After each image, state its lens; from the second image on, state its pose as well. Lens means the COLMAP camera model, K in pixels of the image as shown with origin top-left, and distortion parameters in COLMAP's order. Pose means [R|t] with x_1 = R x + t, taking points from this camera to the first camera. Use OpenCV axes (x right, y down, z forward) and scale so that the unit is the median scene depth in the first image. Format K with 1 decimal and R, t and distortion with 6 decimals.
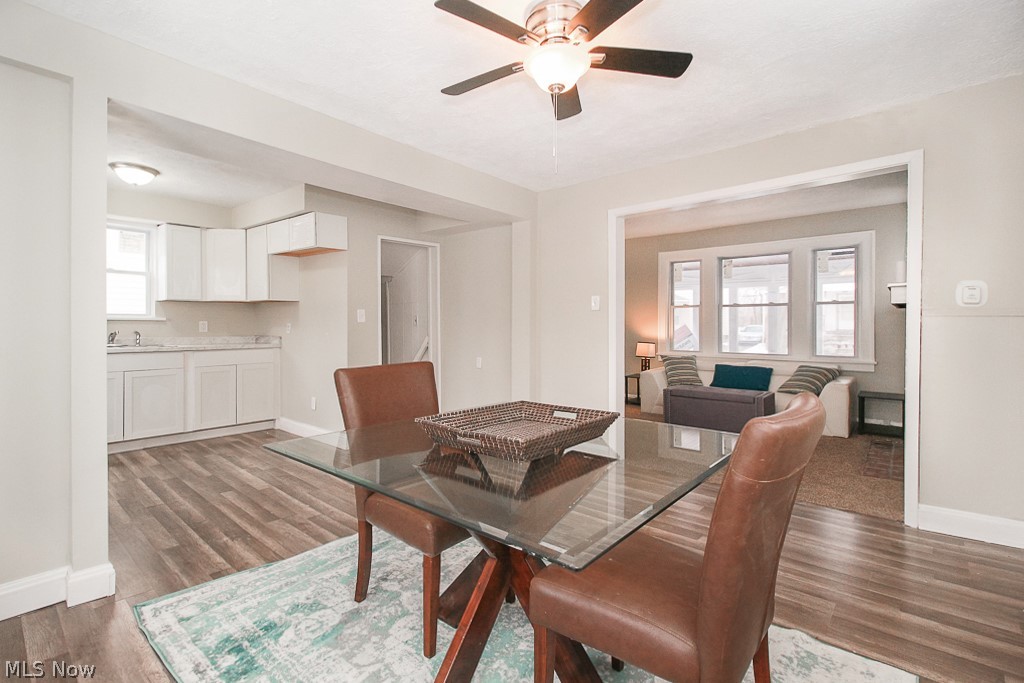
lens RADIAL K [[483.6, 0, 518.4], [0, 483.6, 326.3], [0, 0, 1]] dist [-0.000111, -0.000131]
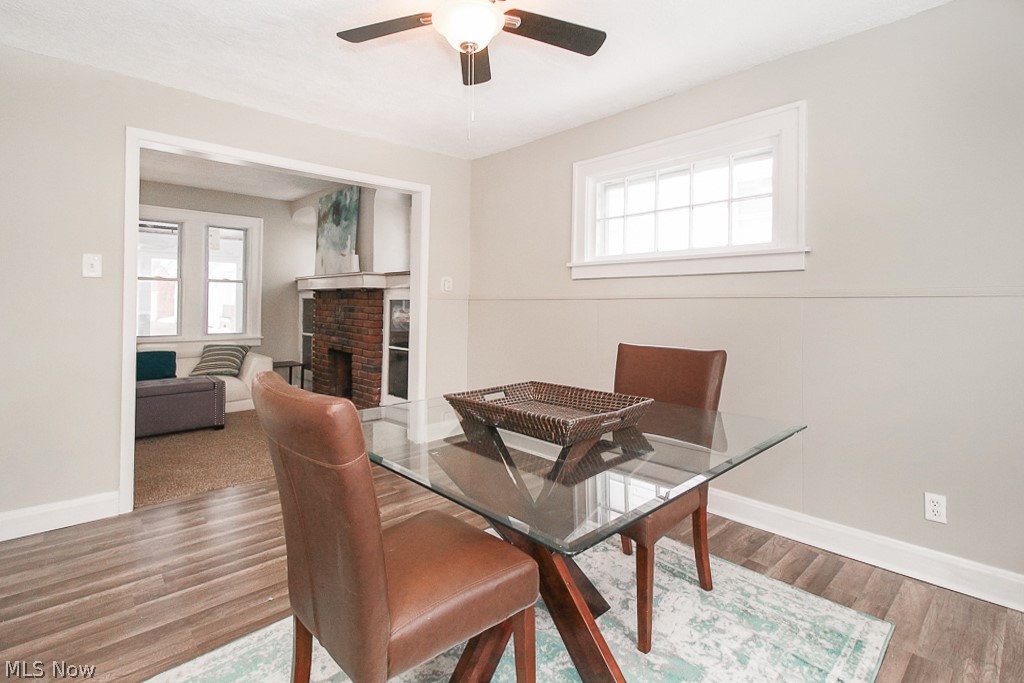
lens RADIAL K [[483.6, 0, 518.4], [0, 483.6, 326.3], [0, 0, 1]] dist [-0.000111, -0.000131]
pose [[0.079160, -0.042169, 0.995970, -0.343823], [-0.005503, 0.999071, 0.042738, -0.000967], [-0.996847, -0.008864, 0.078854, 0.326528]]
